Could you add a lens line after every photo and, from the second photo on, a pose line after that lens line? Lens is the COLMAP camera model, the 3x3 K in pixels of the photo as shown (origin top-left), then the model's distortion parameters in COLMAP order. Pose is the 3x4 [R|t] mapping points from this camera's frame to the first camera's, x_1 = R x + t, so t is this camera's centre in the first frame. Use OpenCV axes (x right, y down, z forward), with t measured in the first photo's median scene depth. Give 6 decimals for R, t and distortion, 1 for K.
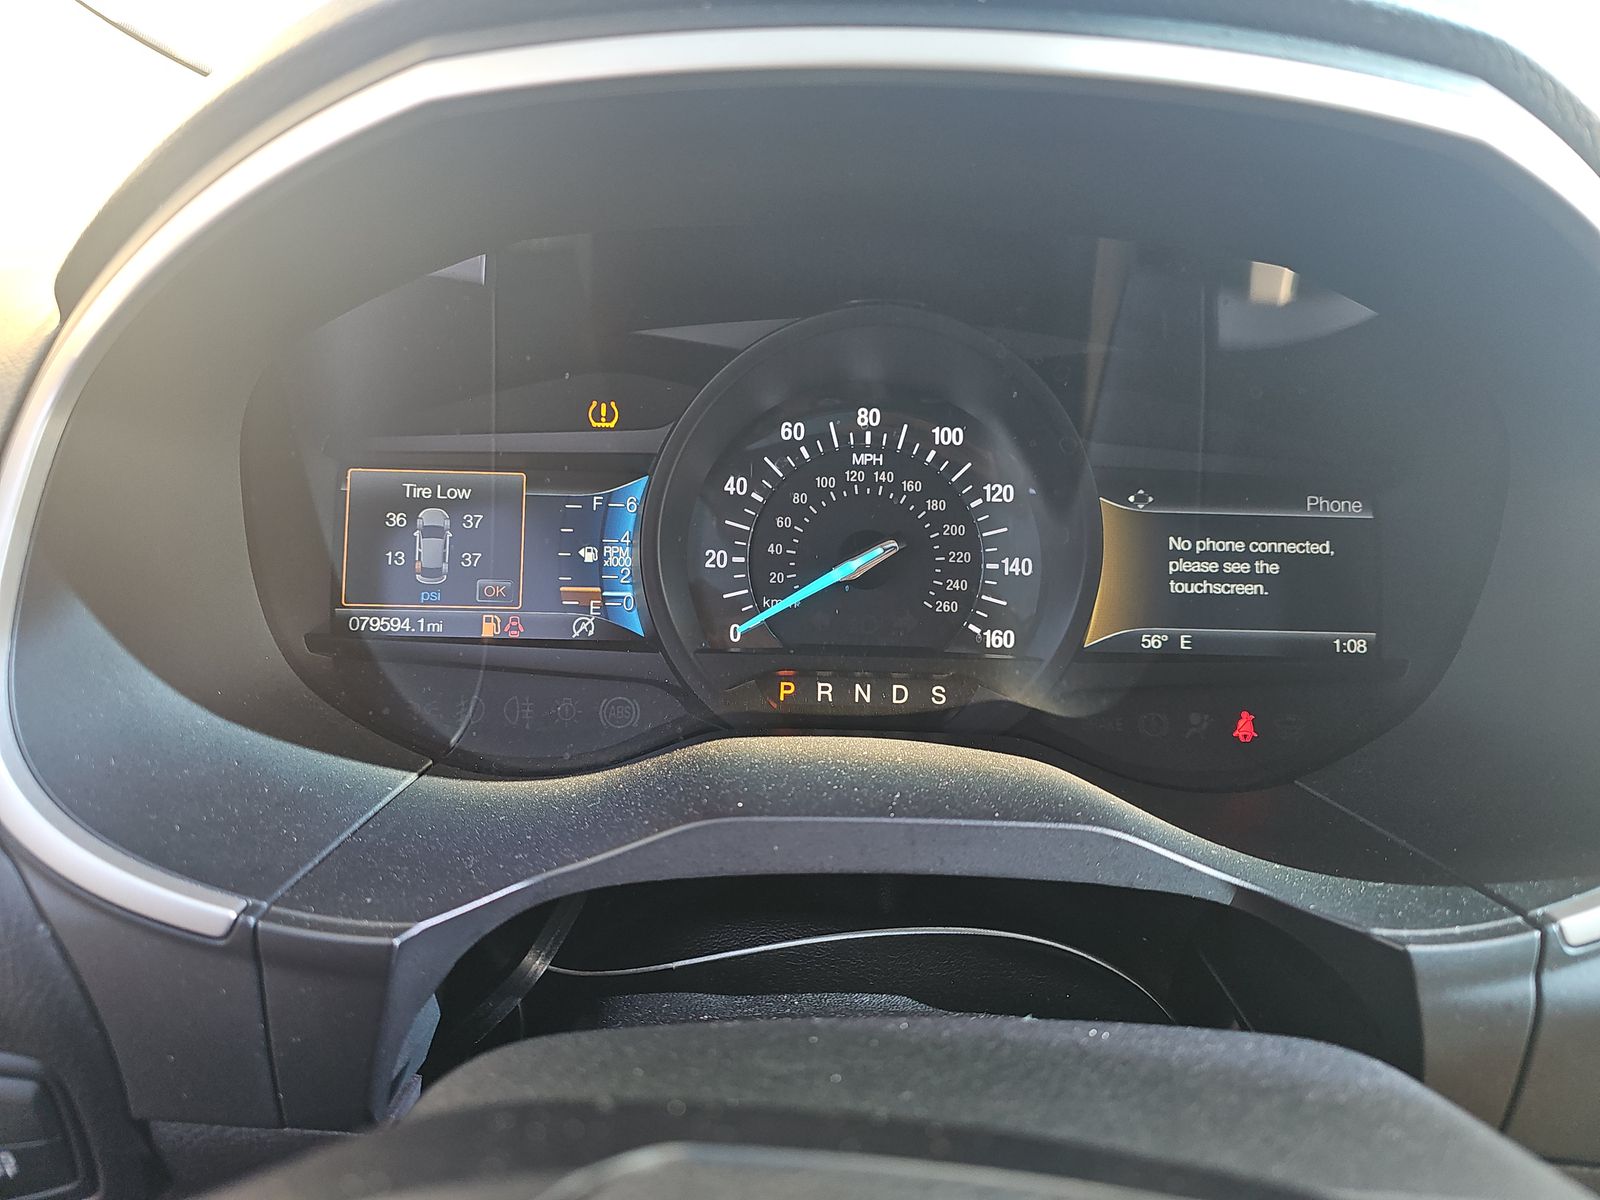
lens RADIAL K [[1025.4, 0, 798.5], [0, 1025.4, 654.4], [0, 0, 1]] dist [0.020405, -0.055919]
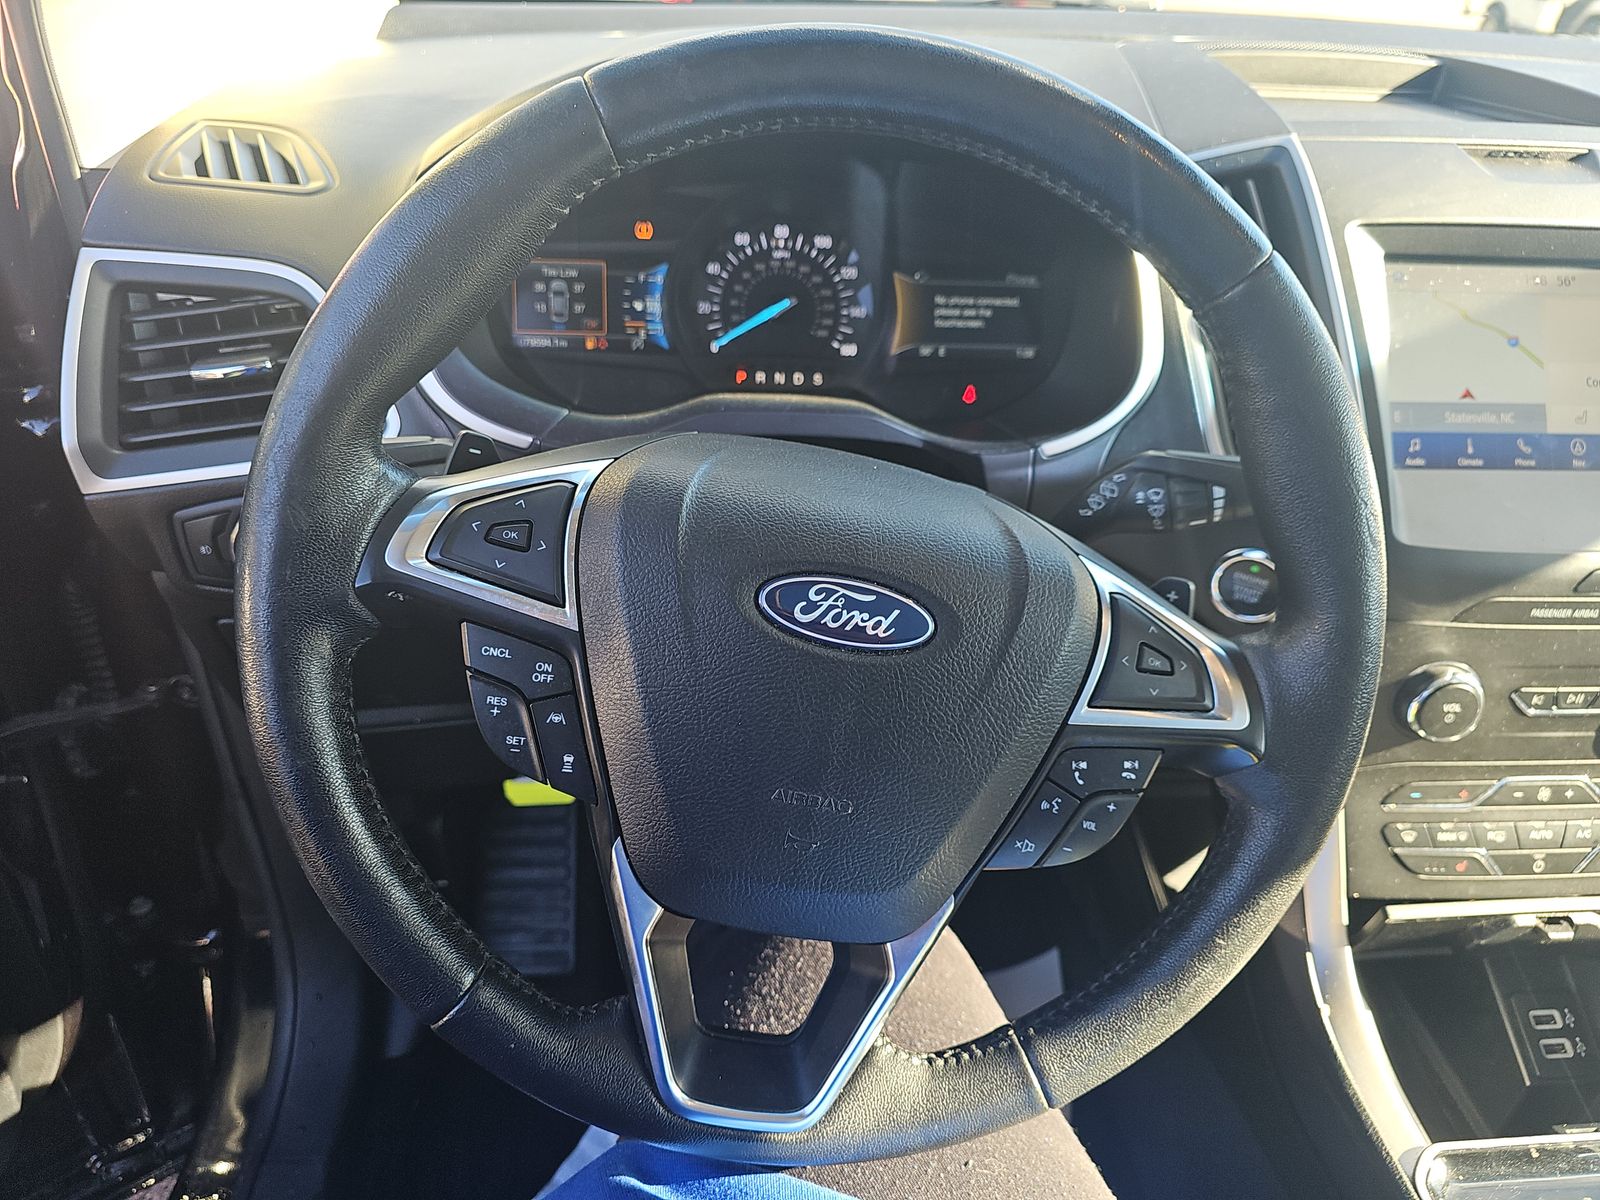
lens RADIAL K [[1072.7, 0, 804.0], [0, 1072.7, 623.1], [0, 0, 1]] dist [0.024680, -0.029829]
pose [[0.999029, -0.012767, 0.042179, 0.015749], [0.005789, 0.986840, 0.161596, 0.168940], [-0.043687, -0.161195, 0.985955, -1.119584]]
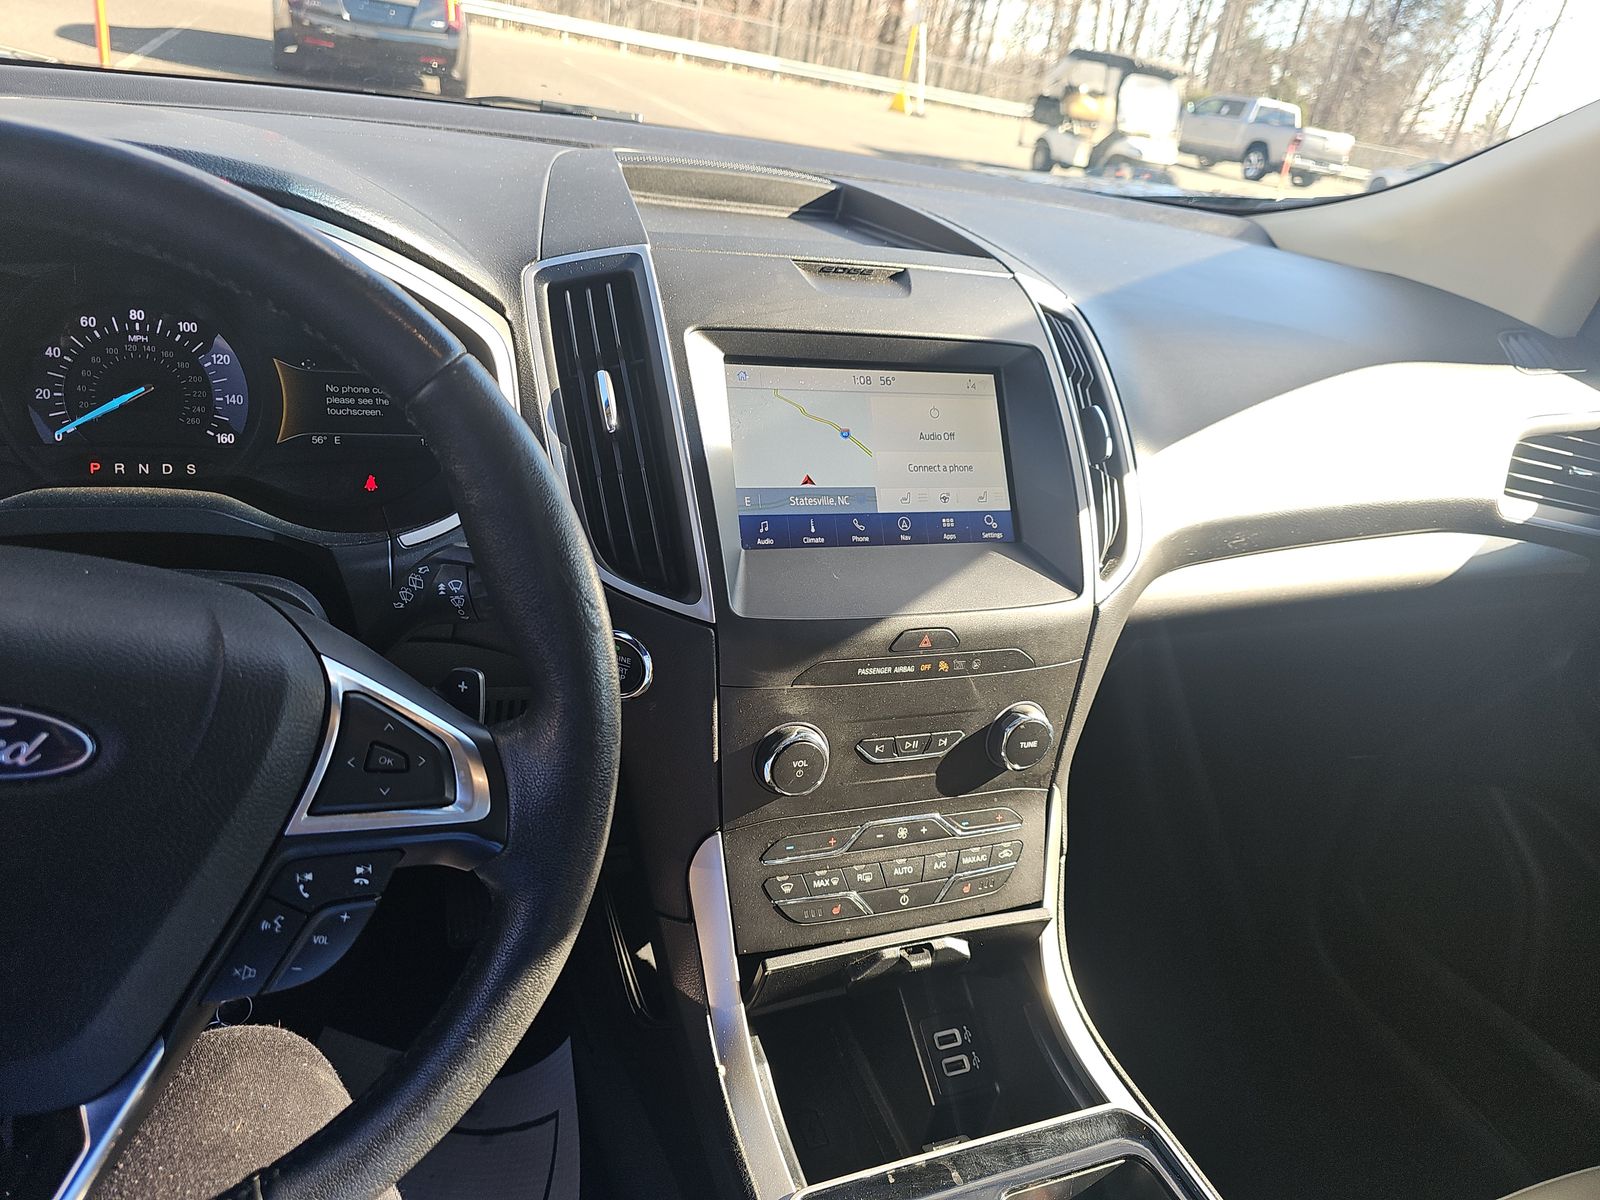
lens RADIAL K [[1057.0, 0, 805.7], [0, 1057.0, 606.7], [0, 0, 1]] dist [0.059056, -0.062629]
pose [[0.941548, -0.058983, 0.331675, 0.522502], [0.031472, 0.995648, 0.087717, 0.151521], [-0.335405, -0.072152, 0.939307, -1.203142]]
